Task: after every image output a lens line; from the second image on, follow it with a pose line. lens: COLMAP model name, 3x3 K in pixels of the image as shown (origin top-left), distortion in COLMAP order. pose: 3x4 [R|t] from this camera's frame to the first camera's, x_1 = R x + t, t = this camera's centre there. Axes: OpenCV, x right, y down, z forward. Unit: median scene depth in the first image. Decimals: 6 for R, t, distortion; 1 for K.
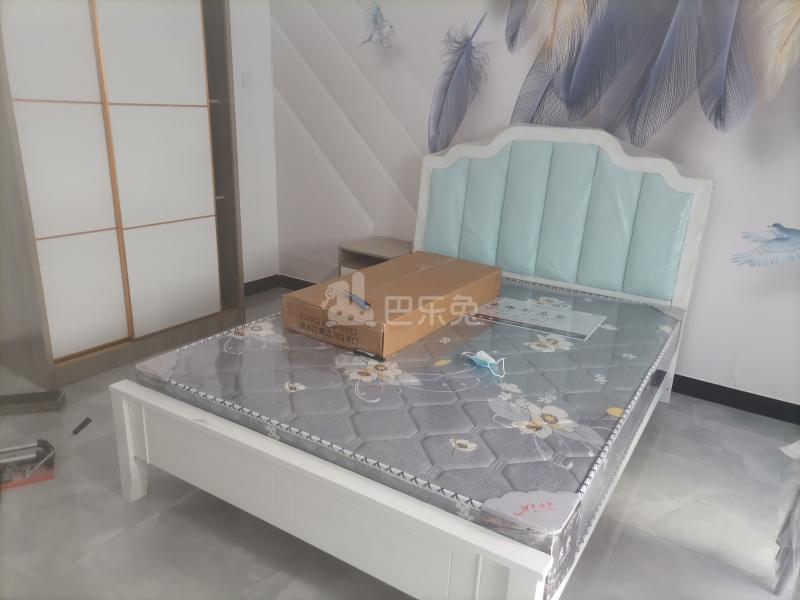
lens RADIAL K [[598.3, 0, 400.0], [0, 598.3, 300.0], [0, 0, 1]] dist [0.053985, -0.050634]
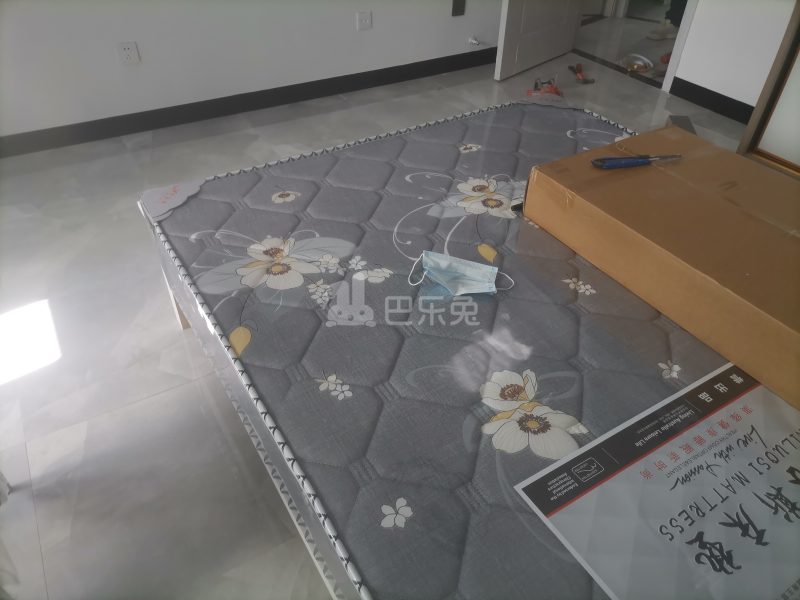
lens RADIAL K [[598.3, 0, 400.0], [0, 598.3, 300.0], [0, 0, 1]] dist [0.053985, -0.050634]
pose [[-0.435819, 0.535328, -0.723524, 0.458154], [-0.315711, 0.661877, 0.679886, -0.205733], [0.842845, 0.524732, -0.119449, 0.763707]]
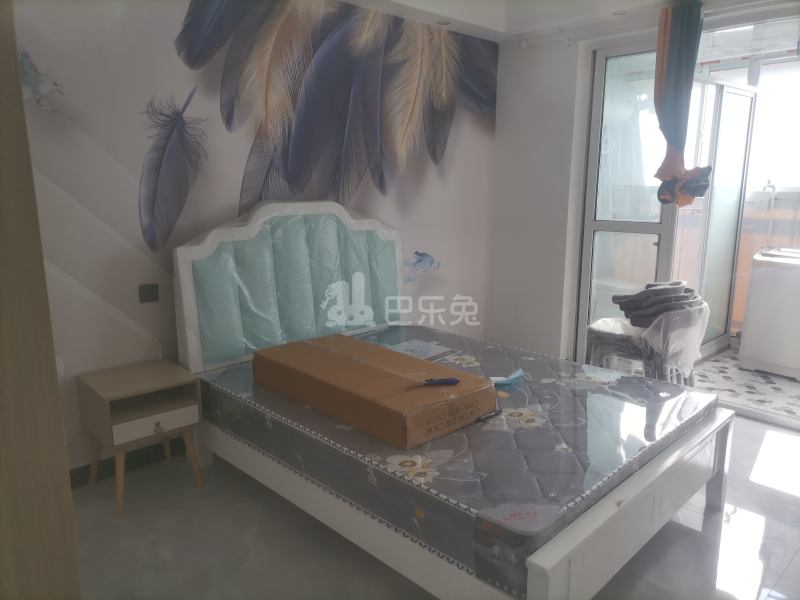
lens RADIAL K [[598.3, 0, 400.0], [0, 598.3, 300.0], [0, 0, 1]] dist [0.053985, -0.050634]
pose [[0.217434, -0.231389, 0.948252, -0.802100], [0.311482, 0.937149, 0.157257, -0.244086], [-0.925041, 0.261171, 0.275841, 0.601533]]
